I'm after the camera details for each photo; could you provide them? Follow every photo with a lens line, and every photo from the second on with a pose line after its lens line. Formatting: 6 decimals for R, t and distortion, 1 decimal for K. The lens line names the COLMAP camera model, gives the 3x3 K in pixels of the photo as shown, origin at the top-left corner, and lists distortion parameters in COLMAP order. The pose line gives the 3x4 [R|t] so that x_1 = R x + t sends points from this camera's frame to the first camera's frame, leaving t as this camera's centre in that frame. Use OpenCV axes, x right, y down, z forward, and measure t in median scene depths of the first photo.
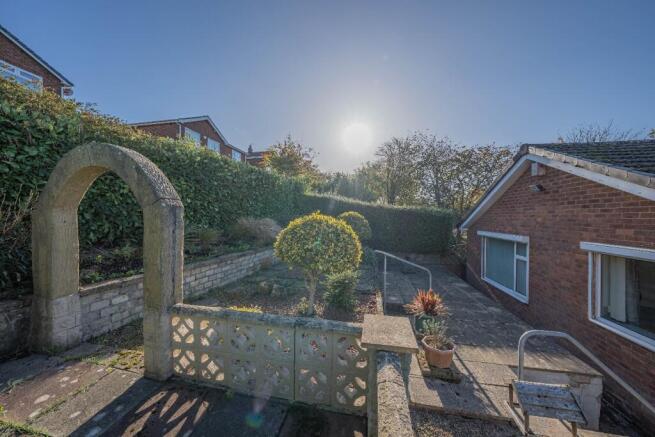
lens RADIAL K [[228.7, 0, 330.8], [0, 228.7, 217.0], [0, 0, 1]] dist [-0.011328, 0.001831]
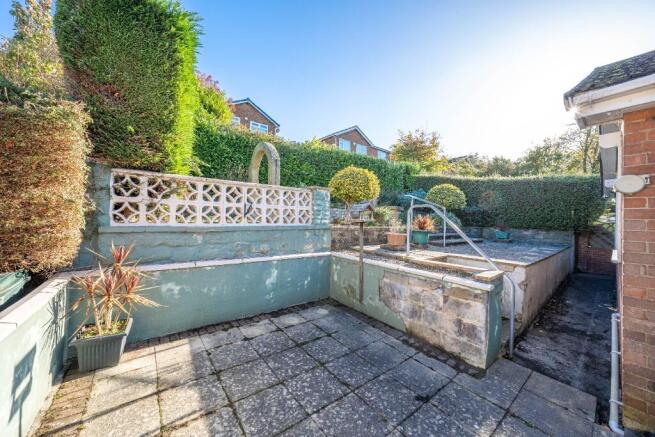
lens RADIAL K [[240.5, 0, 327.9], [0, 240.5, 218.1], [0, 0, 1]] dist [-0.017131, -0.000049]
pose [[0.773436, 0.006198, -0.633844, 0.180712], [-0.015820, 0.999829, -0.009527, 0.074843], [0.633676, 0.017396, 0.773403, -0.092497]]
